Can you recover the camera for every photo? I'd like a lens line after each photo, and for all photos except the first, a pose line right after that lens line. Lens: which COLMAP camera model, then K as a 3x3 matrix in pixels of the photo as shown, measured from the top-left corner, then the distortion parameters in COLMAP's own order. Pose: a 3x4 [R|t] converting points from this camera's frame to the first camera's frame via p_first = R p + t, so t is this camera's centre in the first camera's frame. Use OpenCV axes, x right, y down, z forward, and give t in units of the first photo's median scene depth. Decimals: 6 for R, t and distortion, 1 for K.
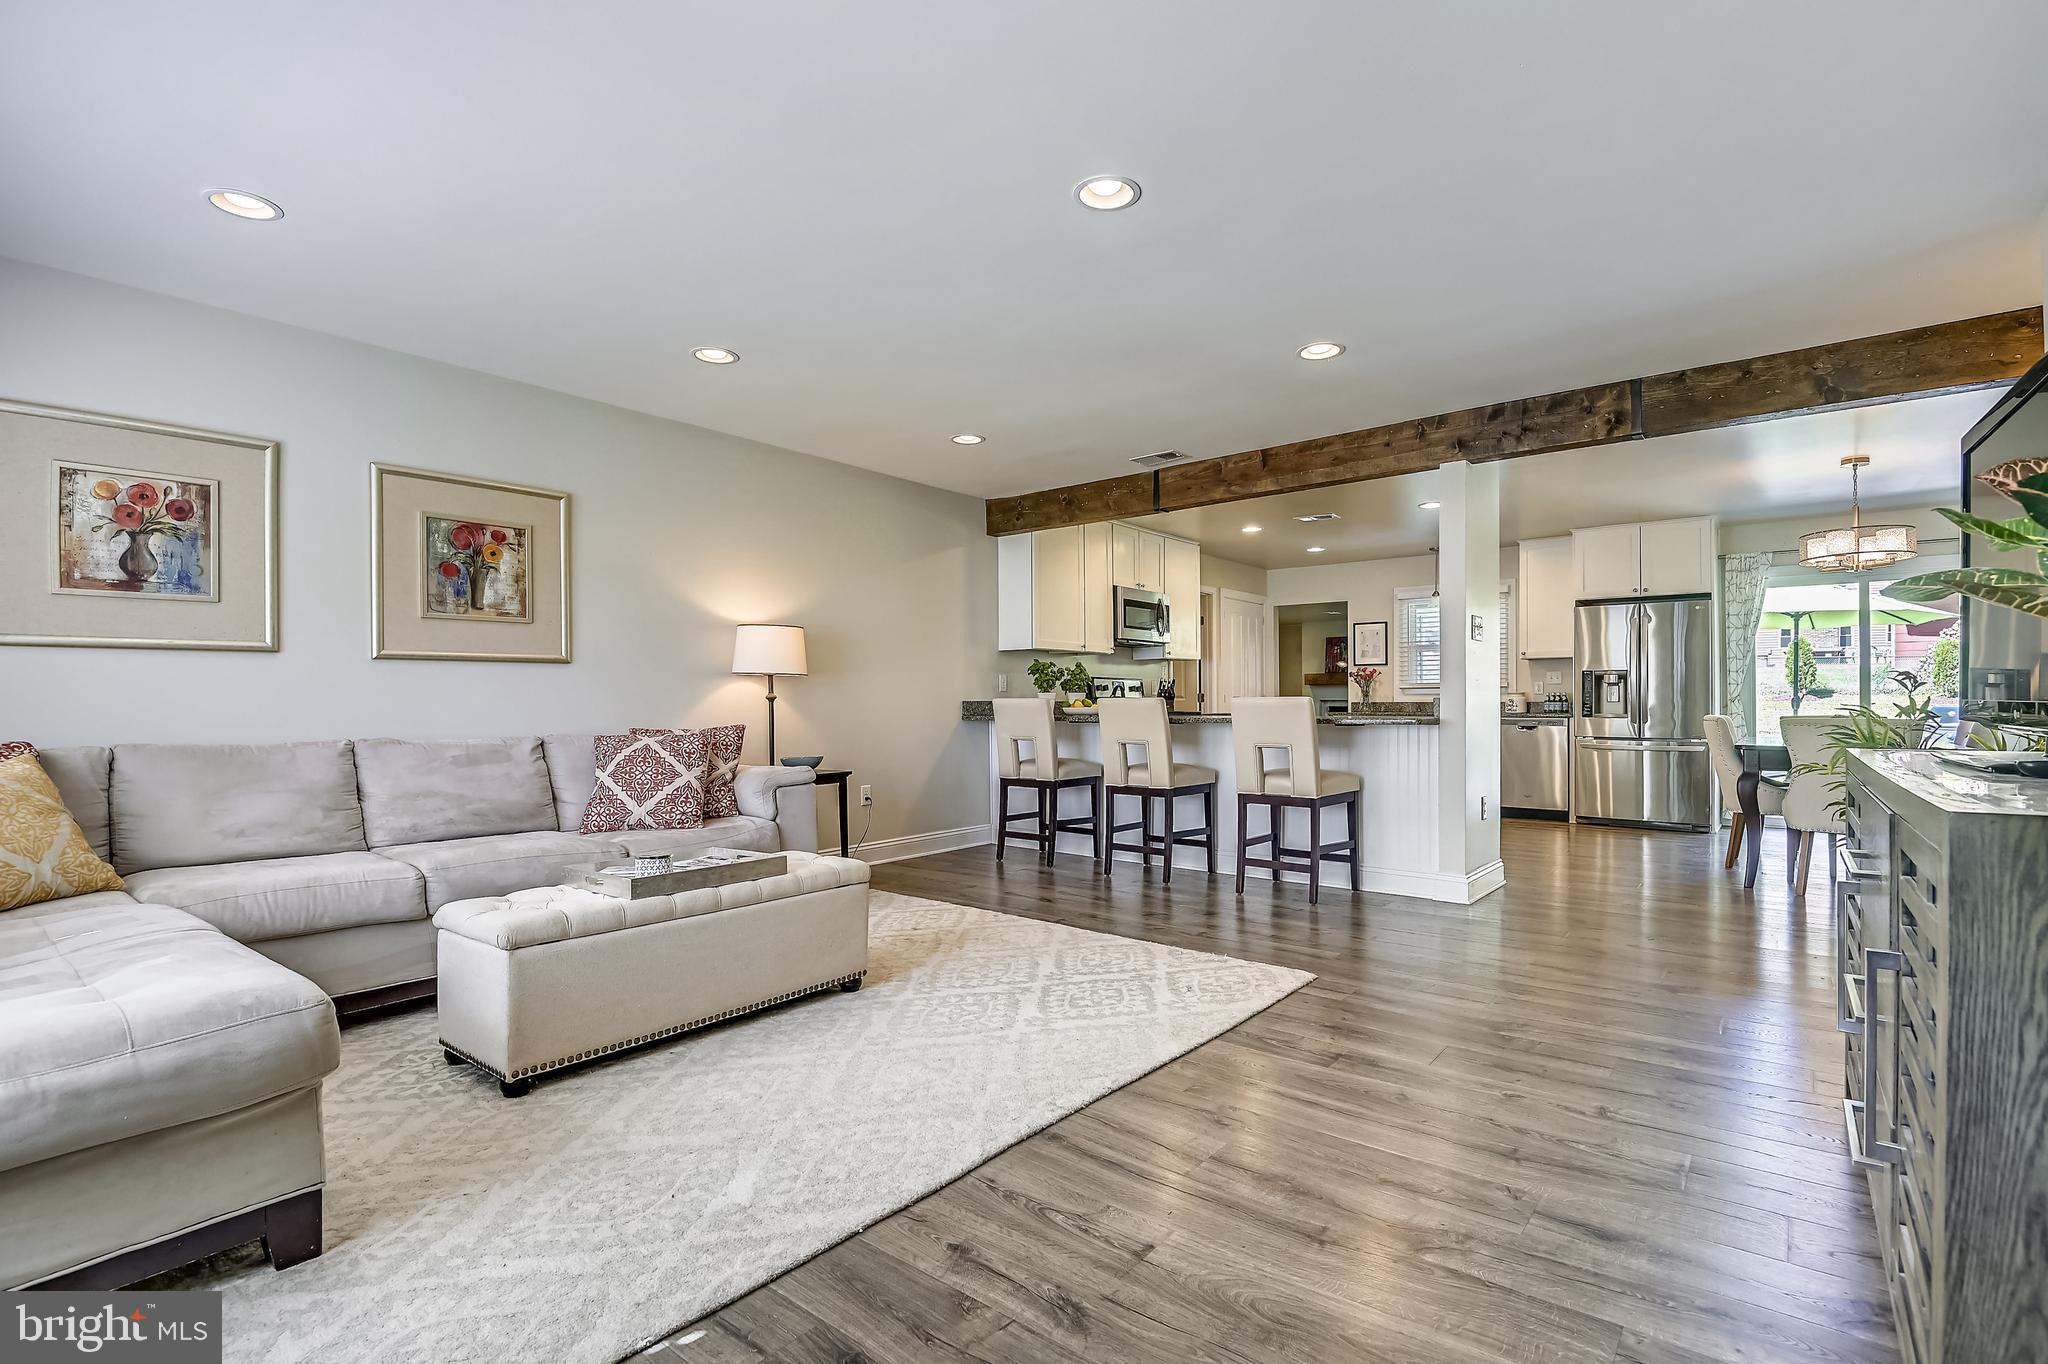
lens RADIAL K [[947.3, 0, 1031.6], [0, 947.3, 704.7], [0, 0, 1]] dist [0.040064, -0.050115]
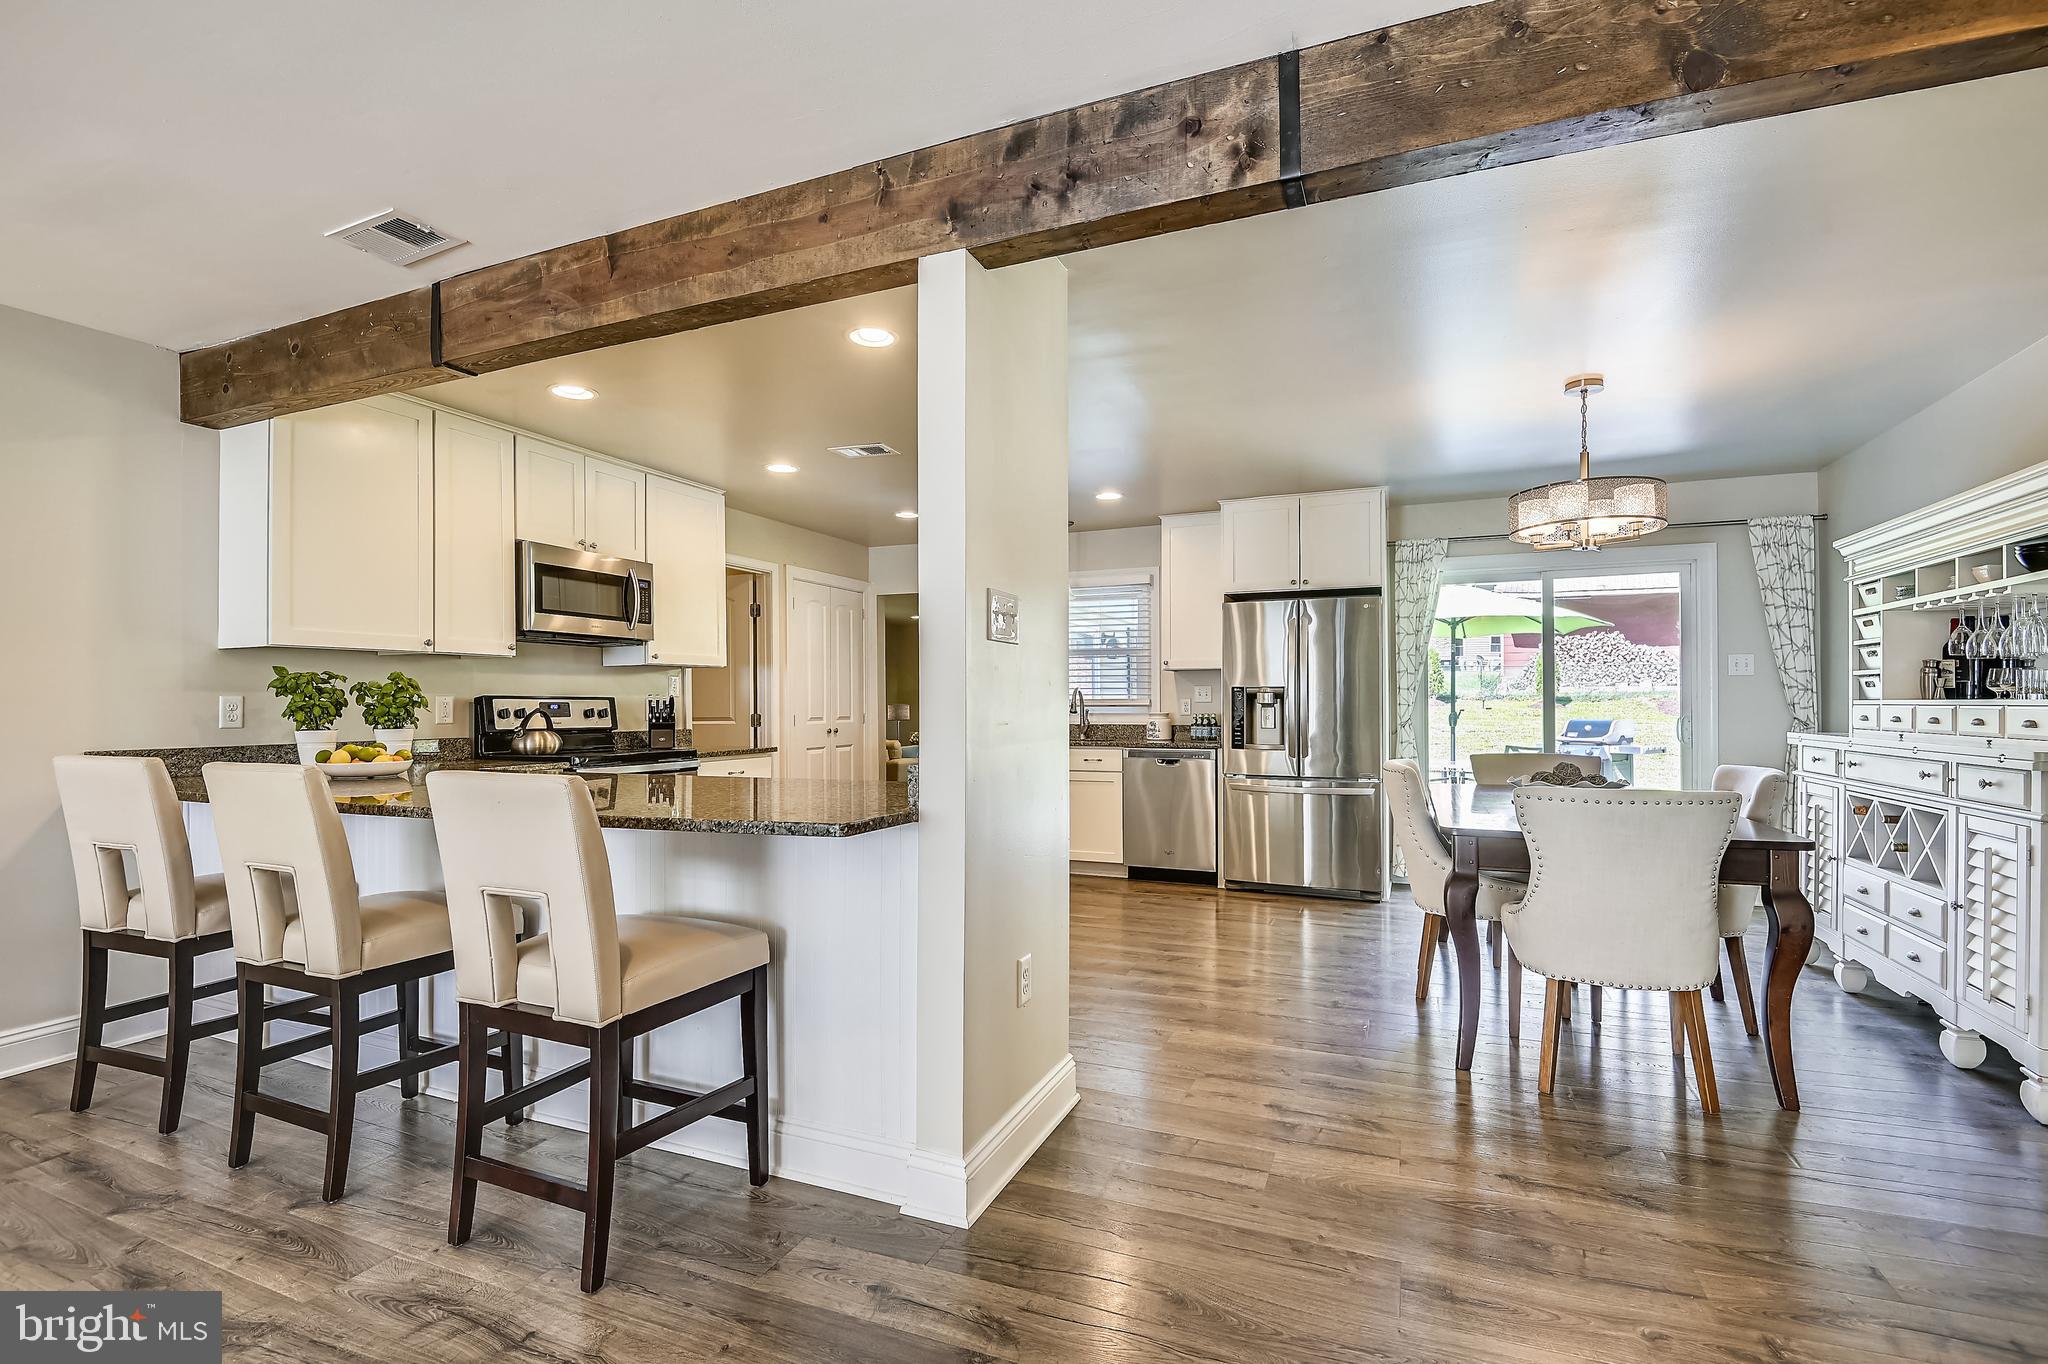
lens RADIAL K [[947.3, 0, 1031.6], [0, 947.3, 704.7], [0, 0, 1]] dist [0.040064, -0.050115]
pose [[0.957738, -0.002169, 0.287633, 0.235168], [0.002661, 0.999996, -0.001318, -0.023804], [-0.287629, 0.002028, 0.957740, 0.367293]]
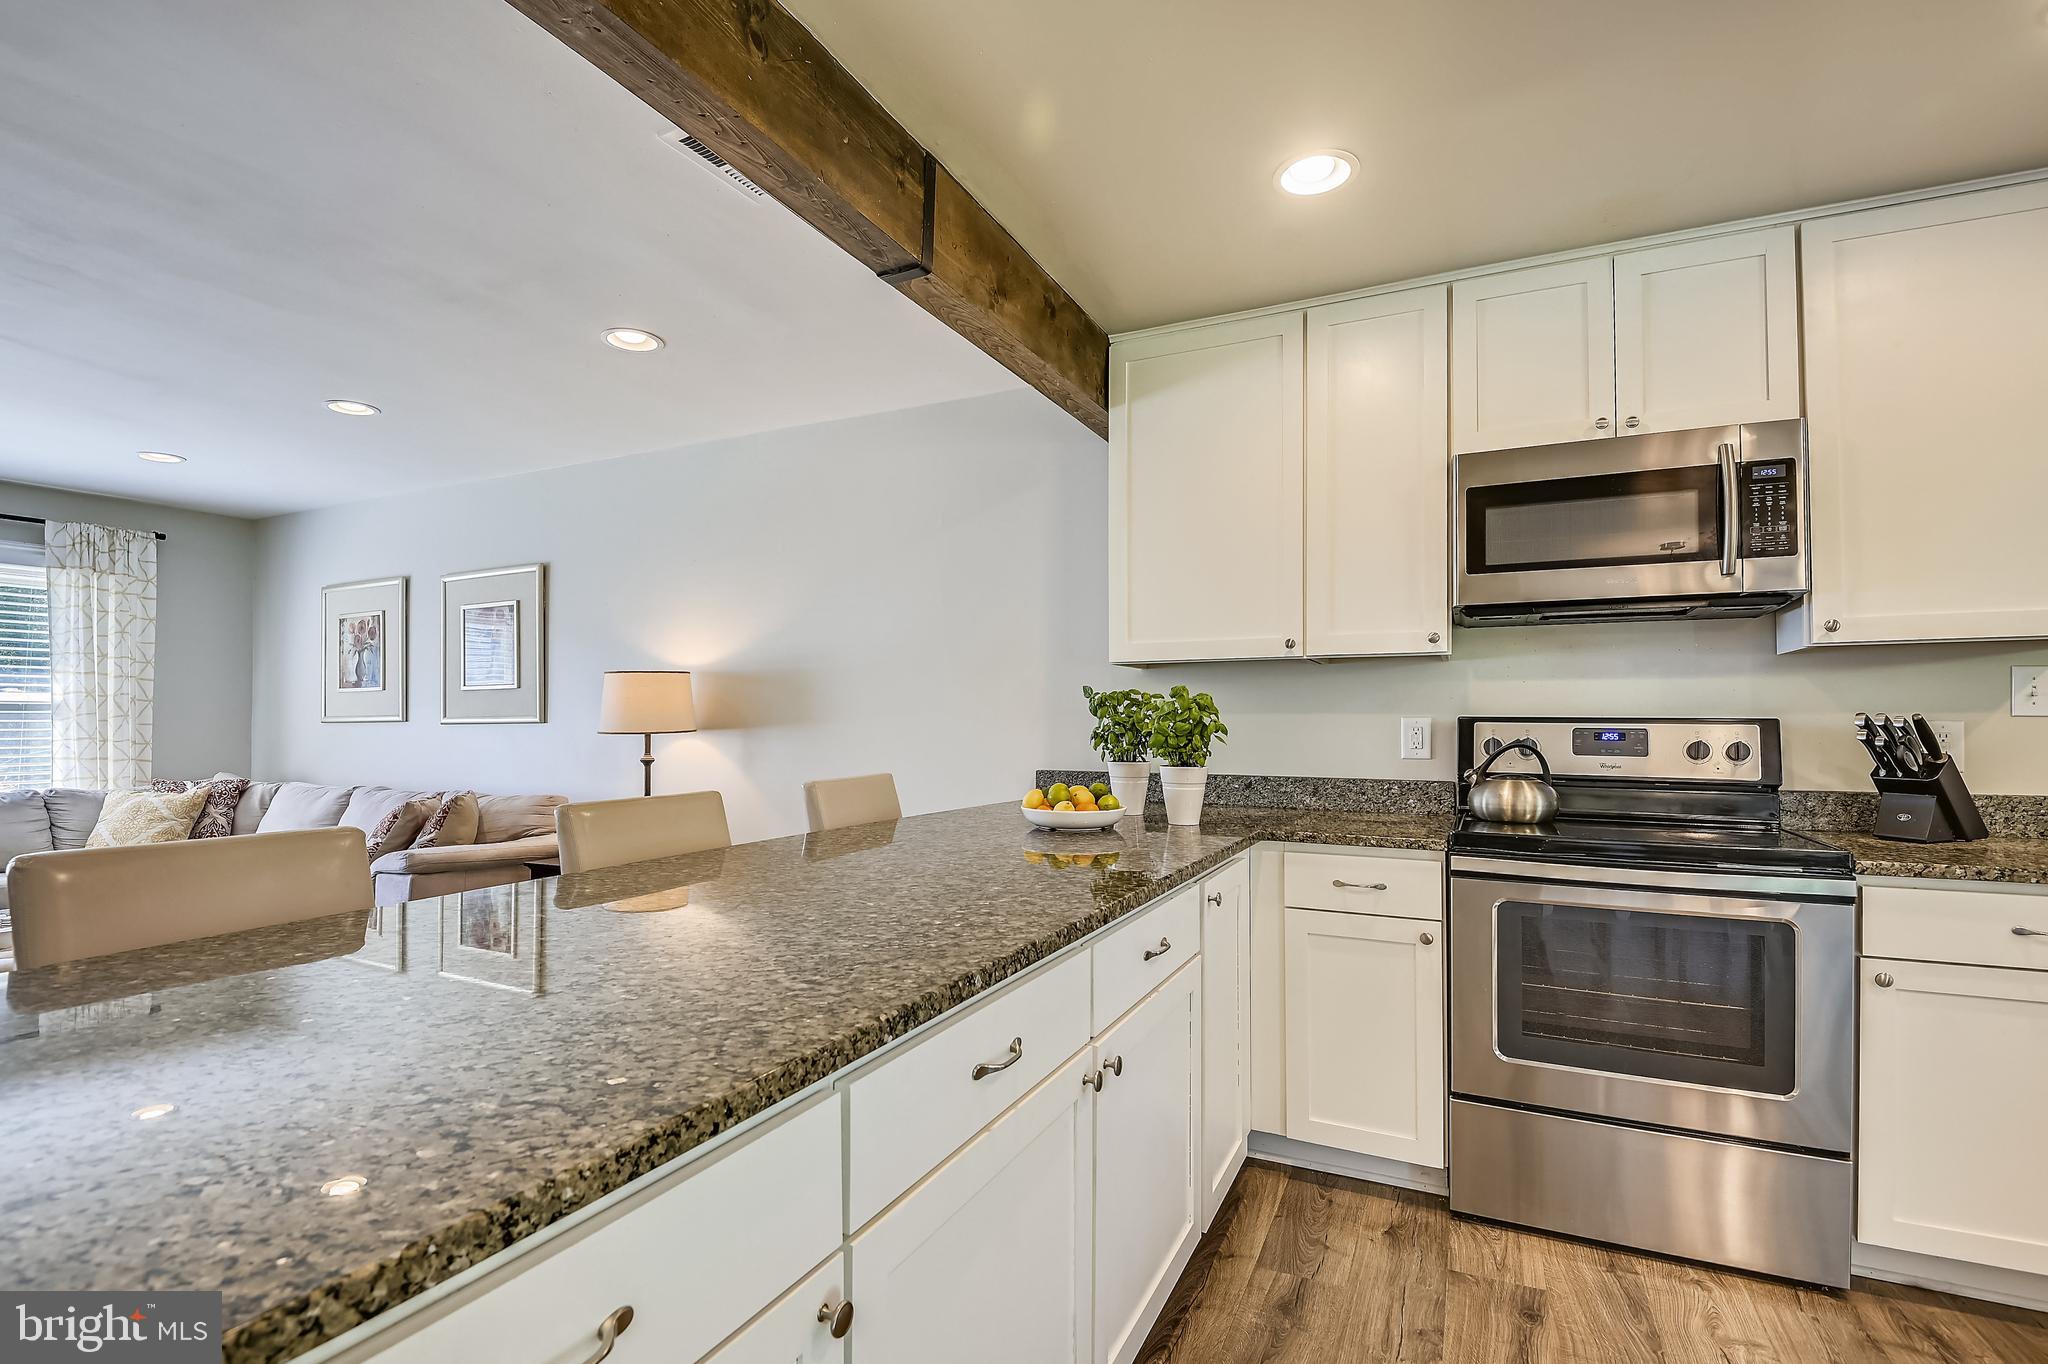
lens RADIAL K [[947.3, 0, 1031.6], [0, 947.3, 704.7], [0, 0, 1]] dist [0.040064, -0.050115]
pose [[0.221658, -0.008015, -0.975091, 0.388632], [-0.000255, 0.999966, -0.008277, -0.031849], [0.975124, 0.002083, 0.221649, 0.741153]]
